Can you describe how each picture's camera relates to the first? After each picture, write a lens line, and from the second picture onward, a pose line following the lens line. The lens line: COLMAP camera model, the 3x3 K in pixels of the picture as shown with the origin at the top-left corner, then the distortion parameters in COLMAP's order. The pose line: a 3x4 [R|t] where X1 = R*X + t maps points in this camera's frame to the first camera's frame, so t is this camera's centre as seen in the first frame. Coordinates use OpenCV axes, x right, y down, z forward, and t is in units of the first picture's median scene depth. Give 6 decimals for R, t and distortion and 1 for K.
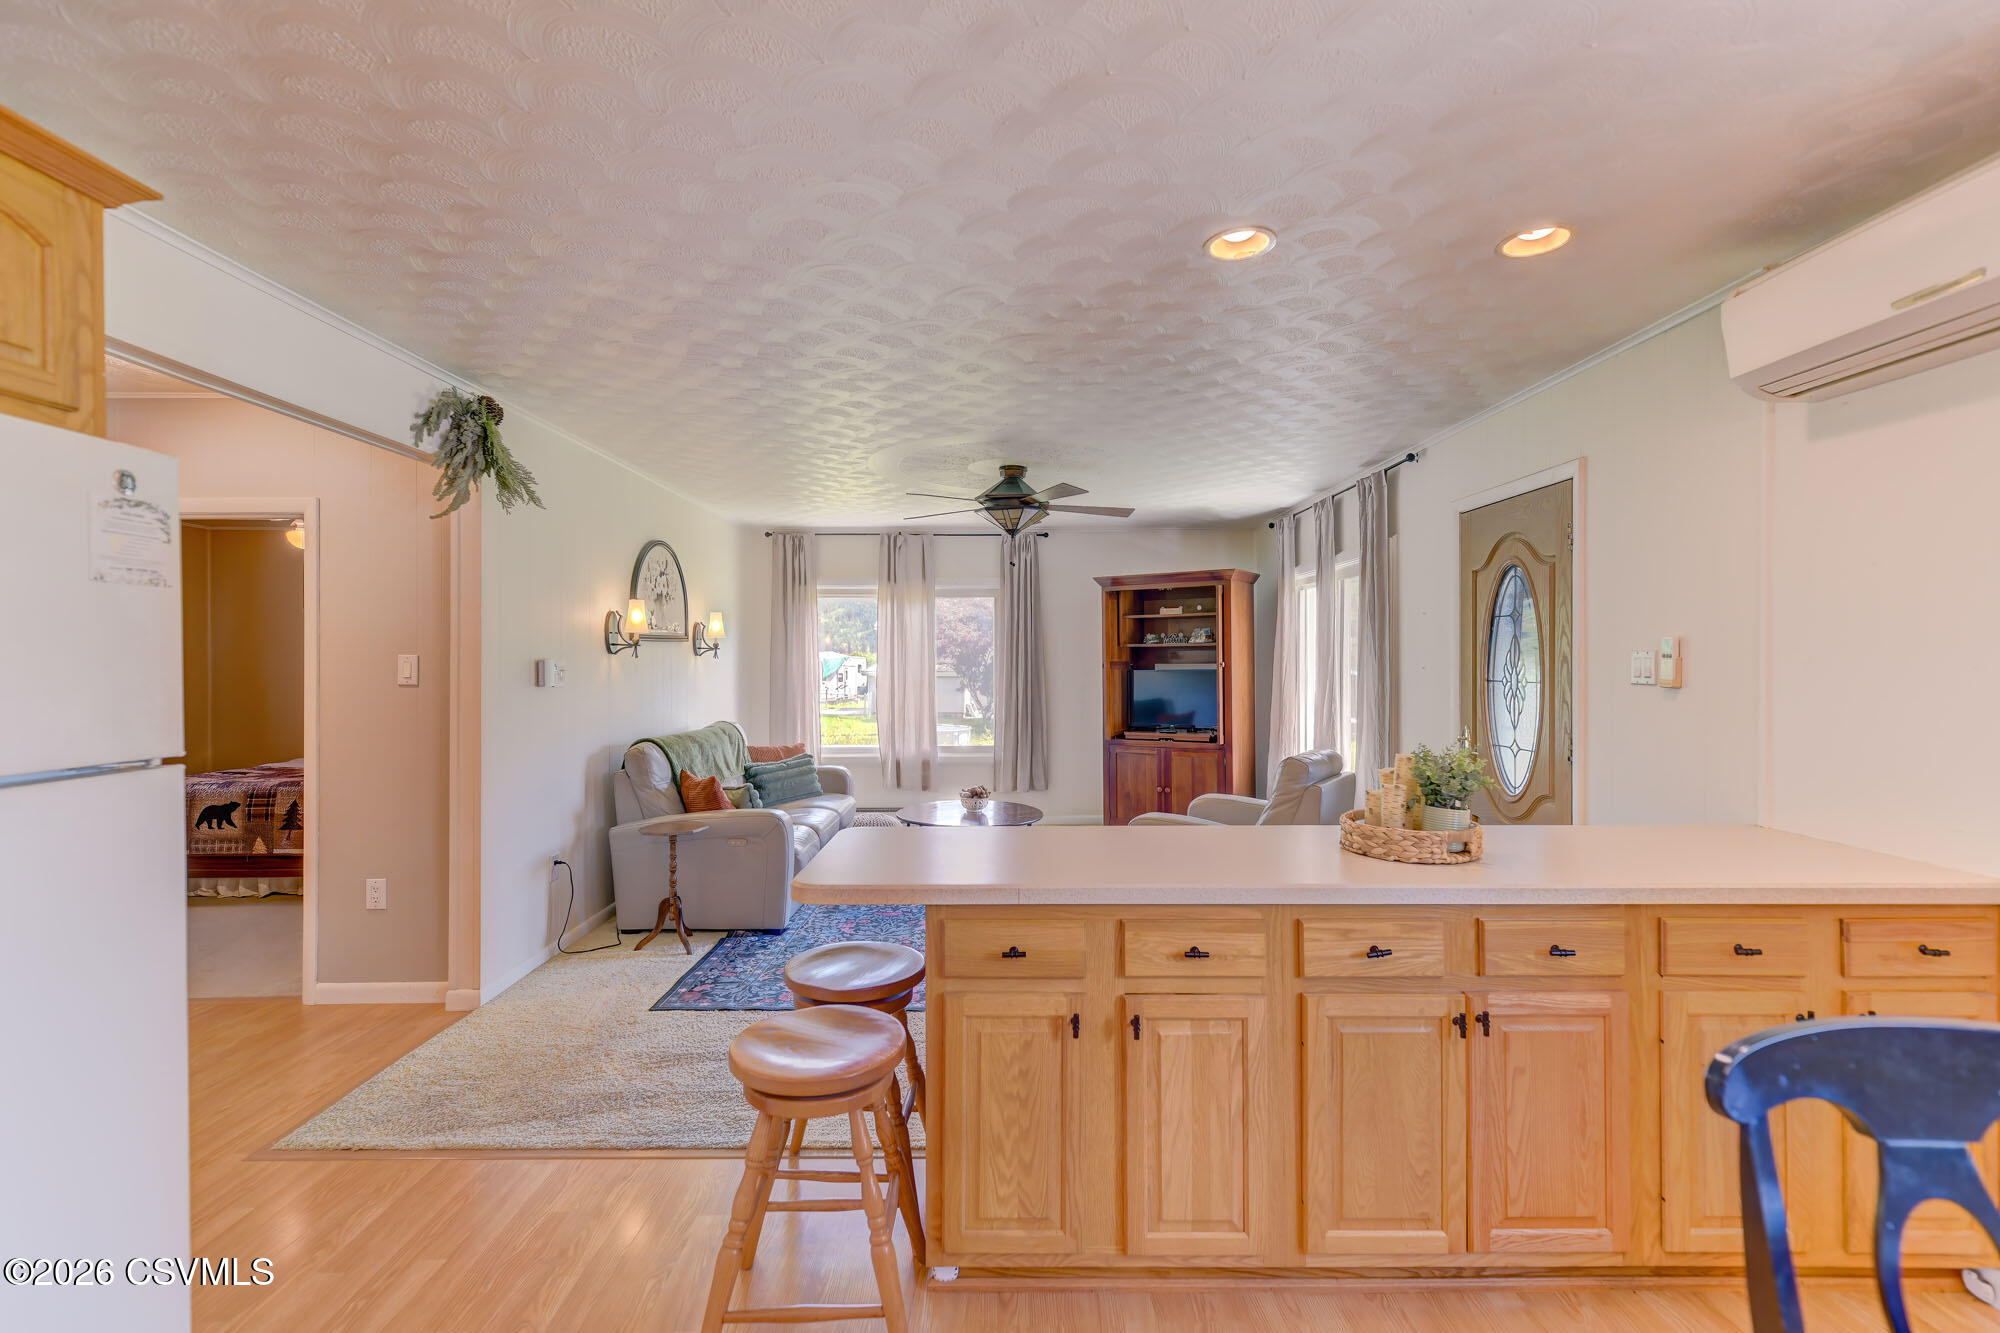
lens RADIAL K [[890.3, 0, 1011.2], [0, 890.3, 659.9], [0, 0, 1]] dist [0.011820, -0.002657]
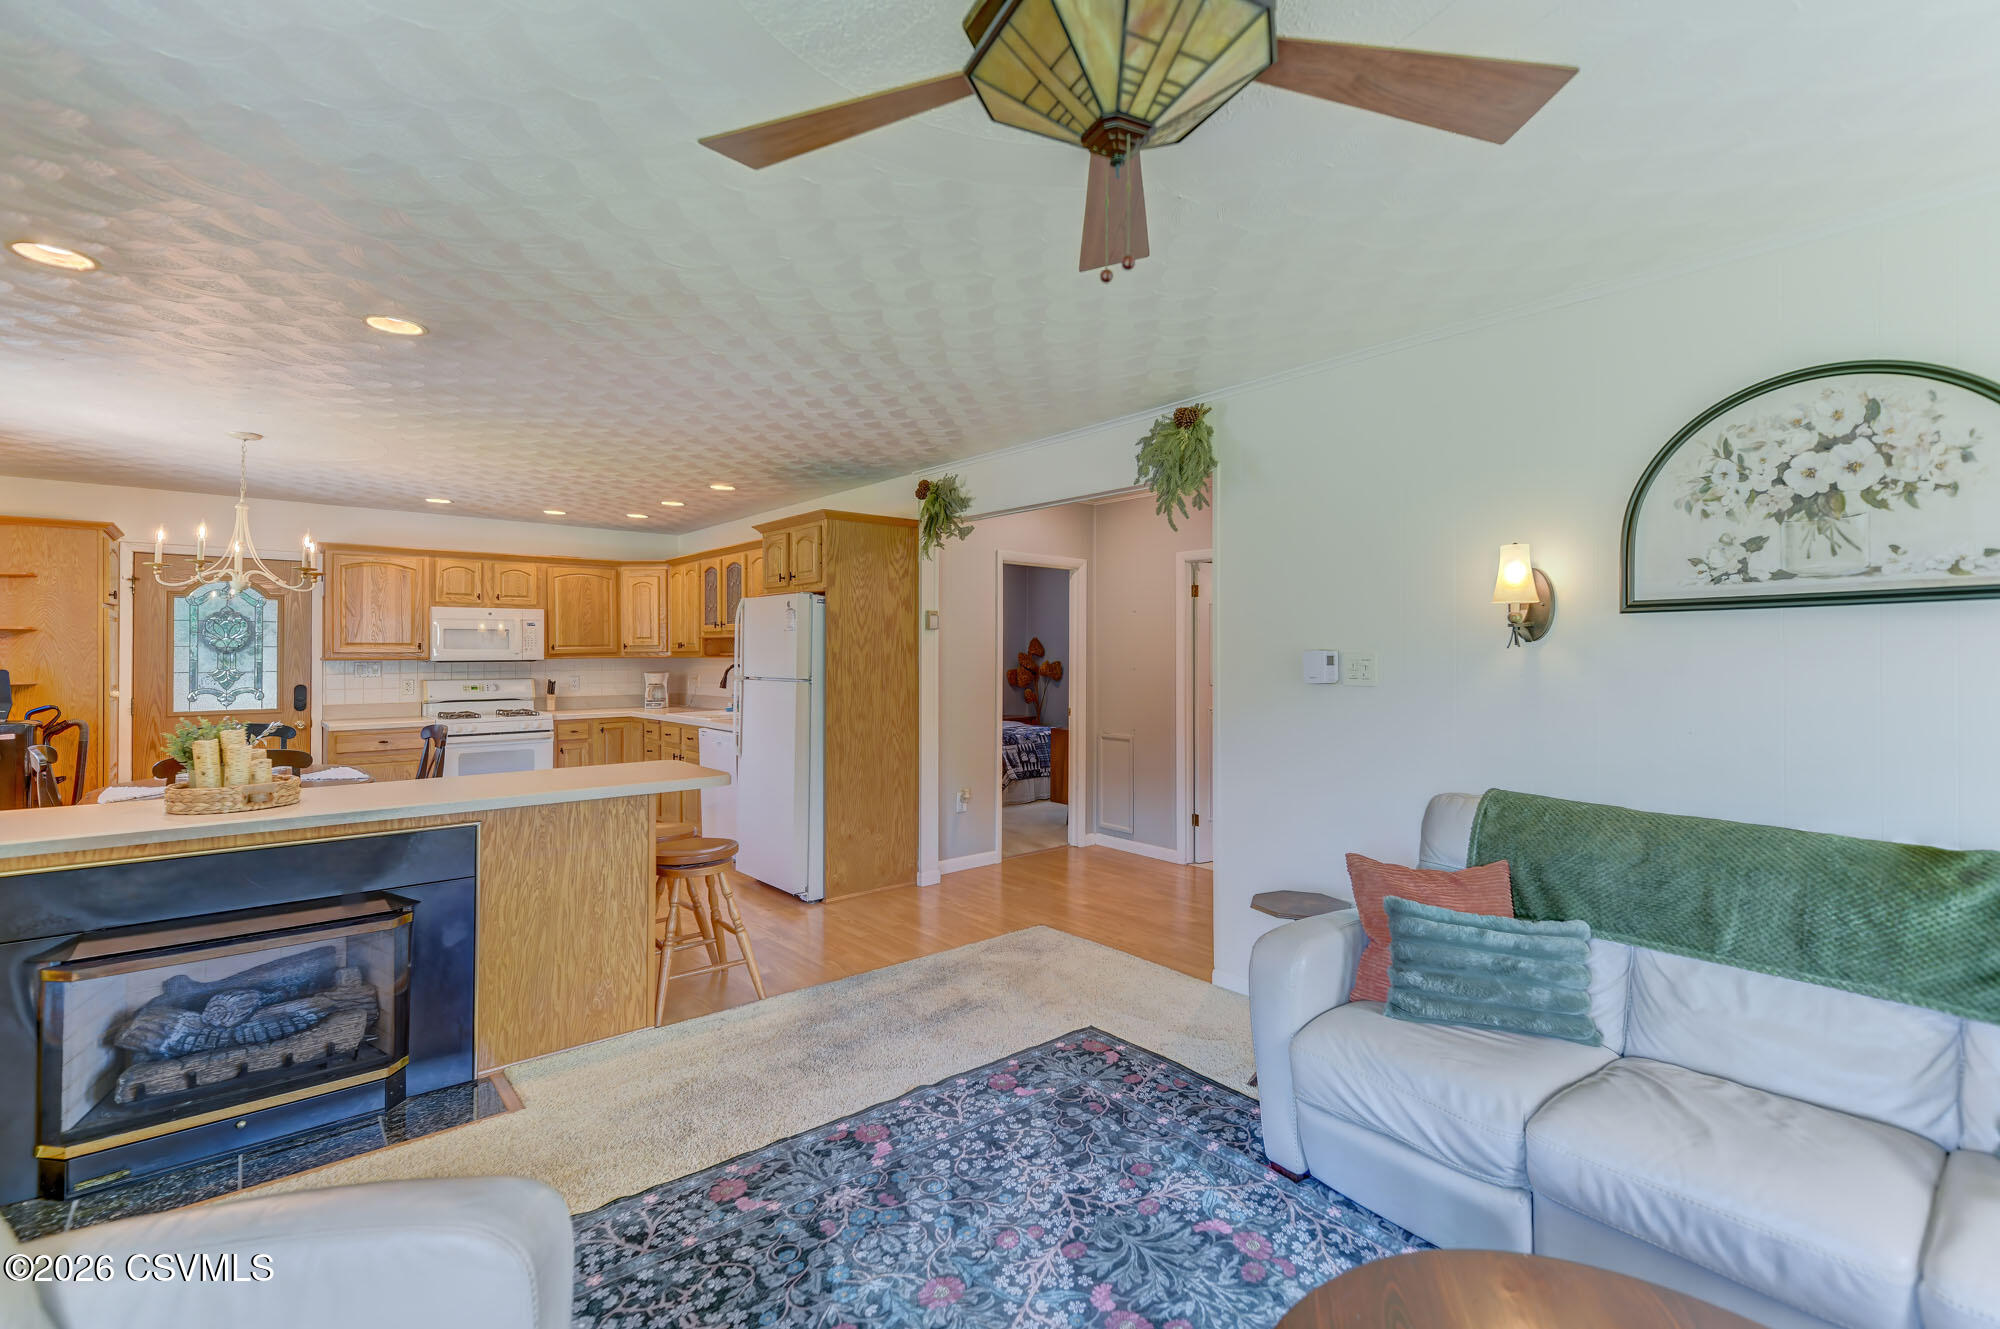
lens RADIAL K [[890.3, 0, 1005.8], [0, 890.3, 648.8], [0, 0, 1]] dist [0.011820, -0.002657]
pose [[-0.769256, -0.001041, -0.638939, 0.178728], [0.001230, 0.999994, -0.003110, -0.000149], [0.638939, -0.003178, -0.769251, 1.139919]]
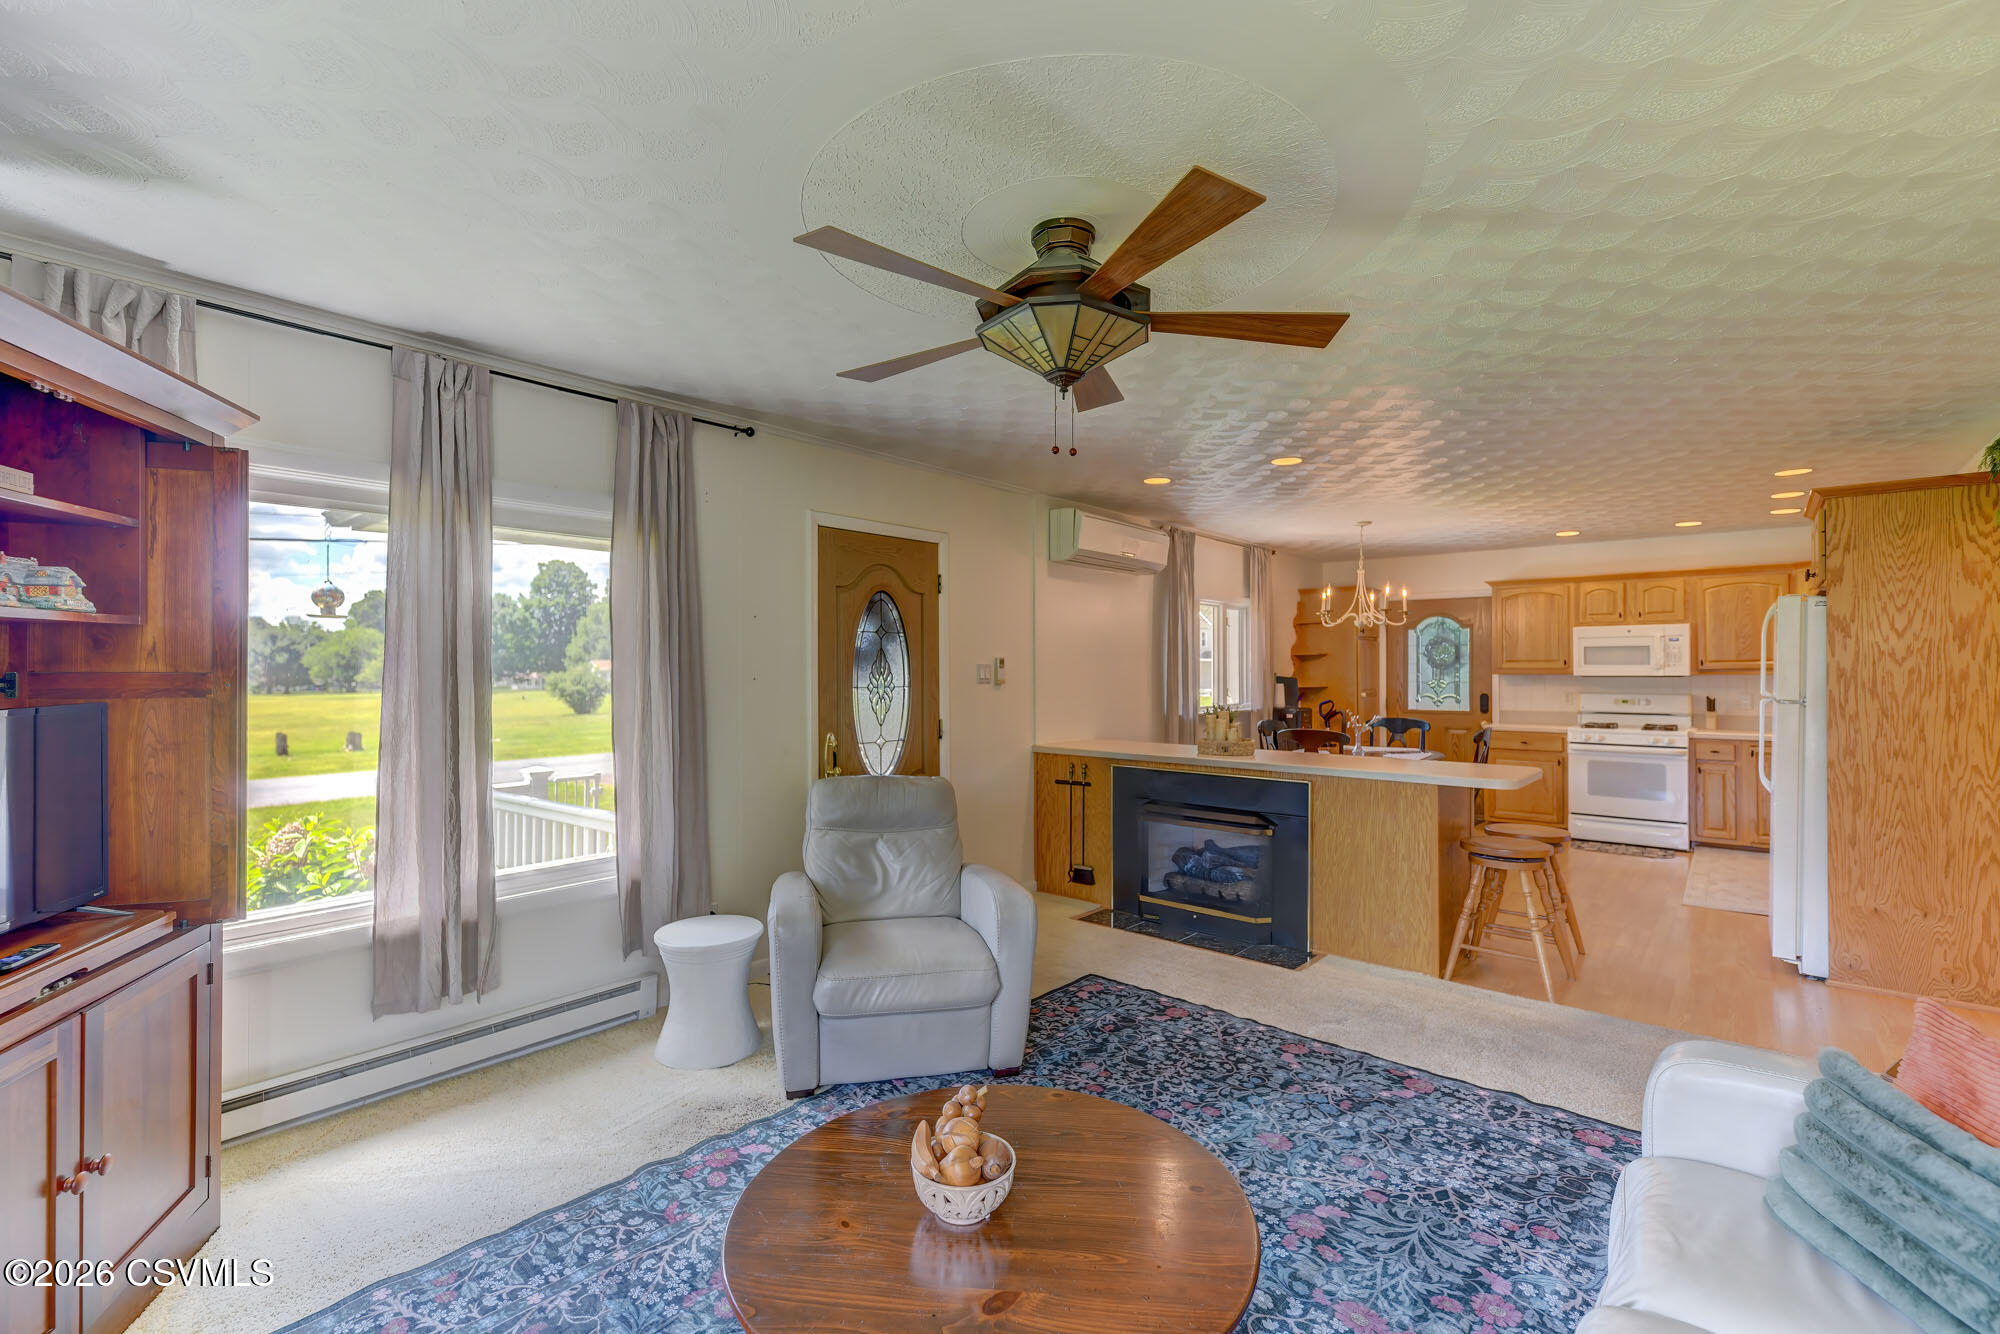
lens RADIAL K [[890.3, 0, 997.5], [0, 890.3, 661.9], [0, 0, 1]] dist [0.011820, -0.002657]
pose [[-0.753278, 0.006369, 0.657672, -0.257168], [0.001387, 0.999966, -0.008095, 0.000709], [-0.657701, -0.005186, -0.753261, 1.319713]]
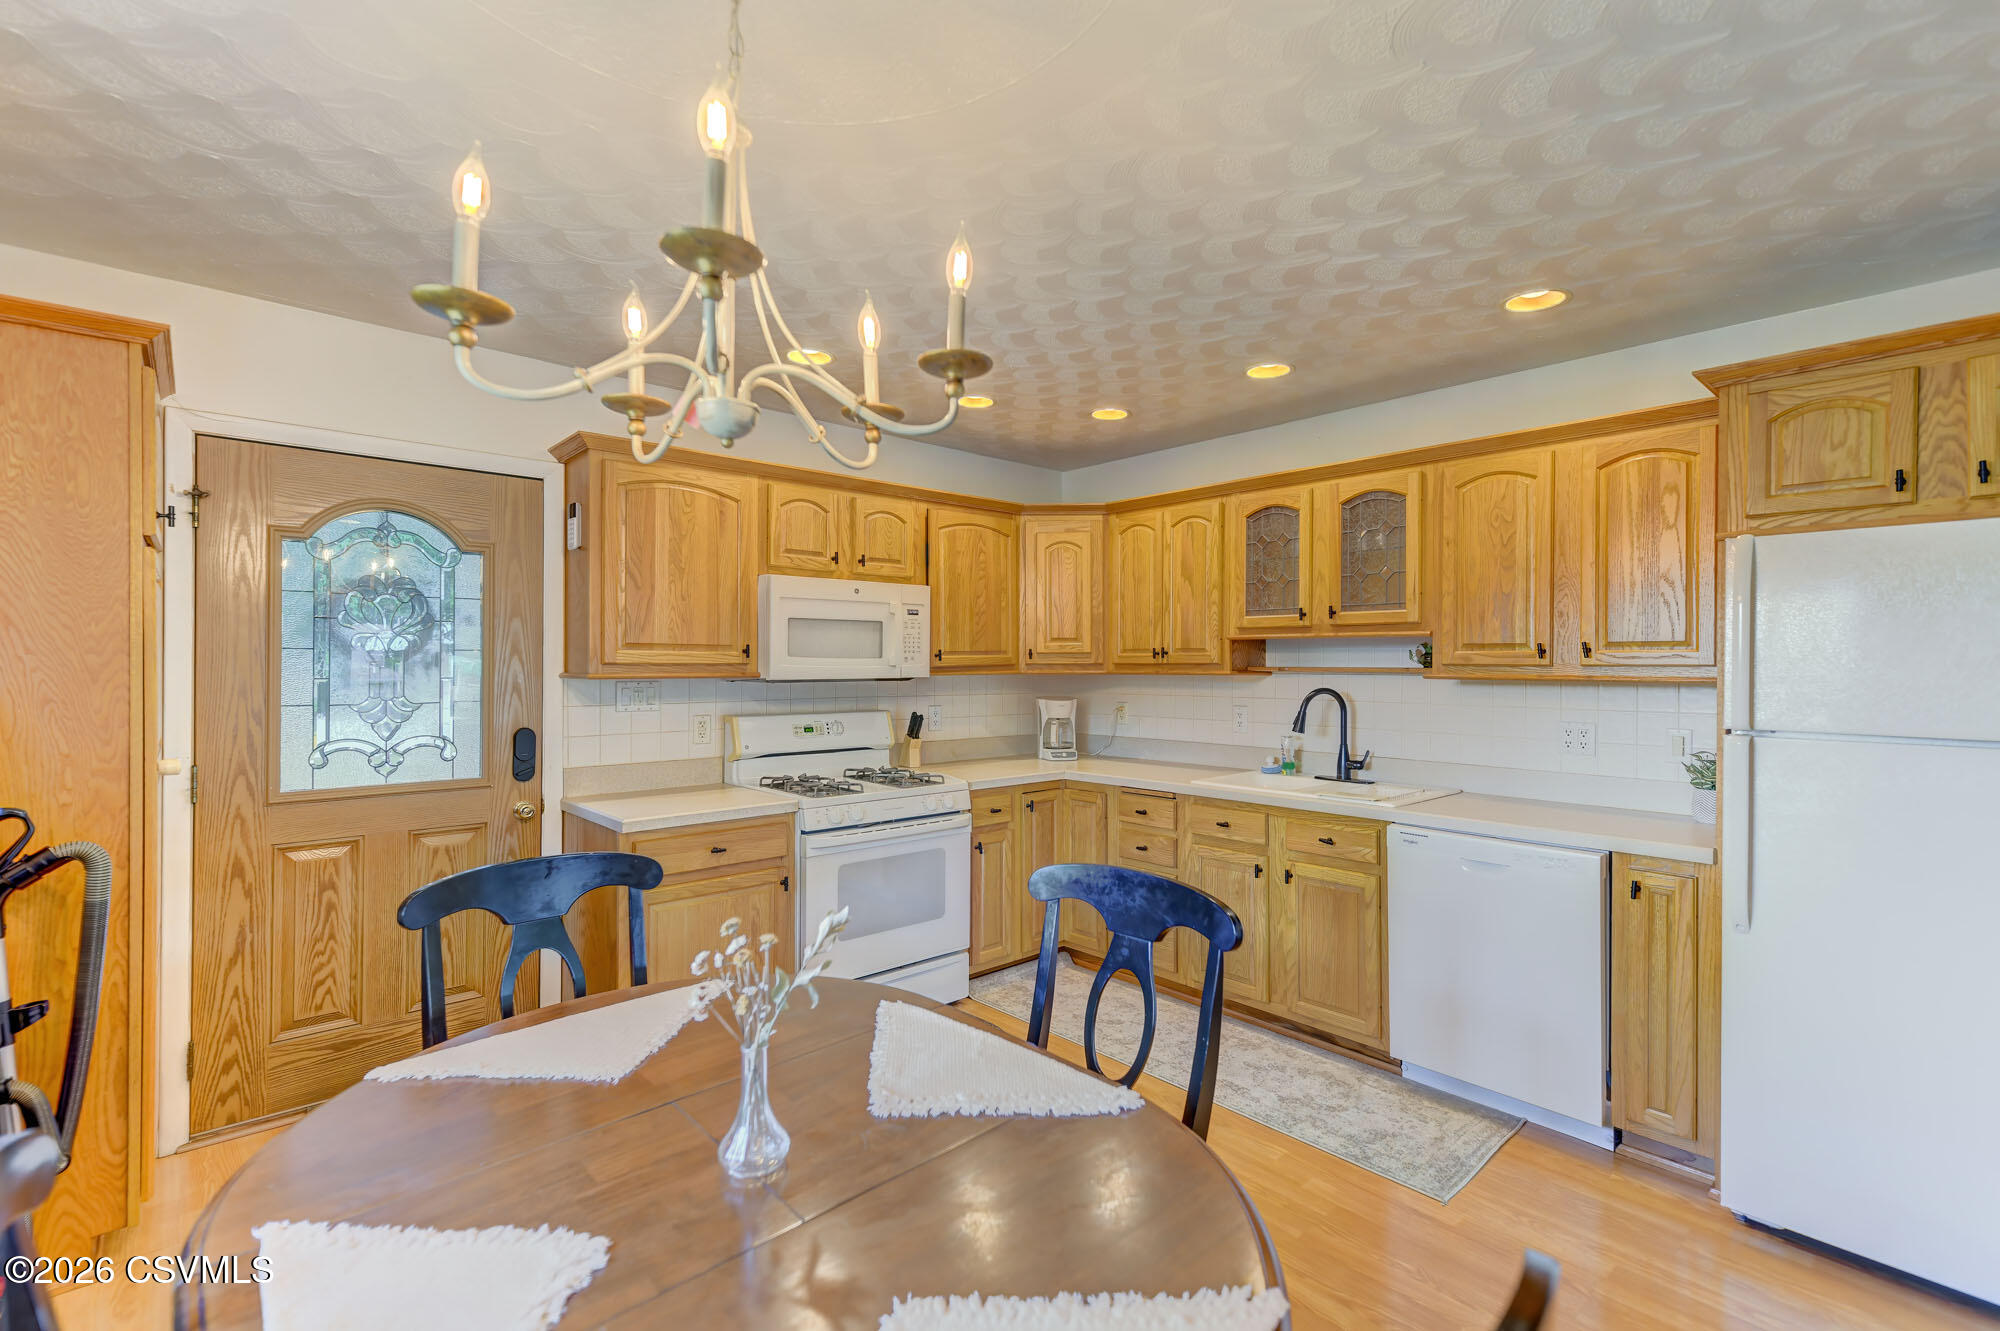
lens RADIAL K [[890.3, 0, 1007.7], [0, 890.3, 663.5], [0, 0, 1]] dist [0.011820, -0.002657]
pose [[-0.749587, -0.001398, -0.661904, 0.294557], [-0.004153, 0.999988, 0.002592, -0.002492], [0.661892, 0.004692, -0.749584, 0.226091]]
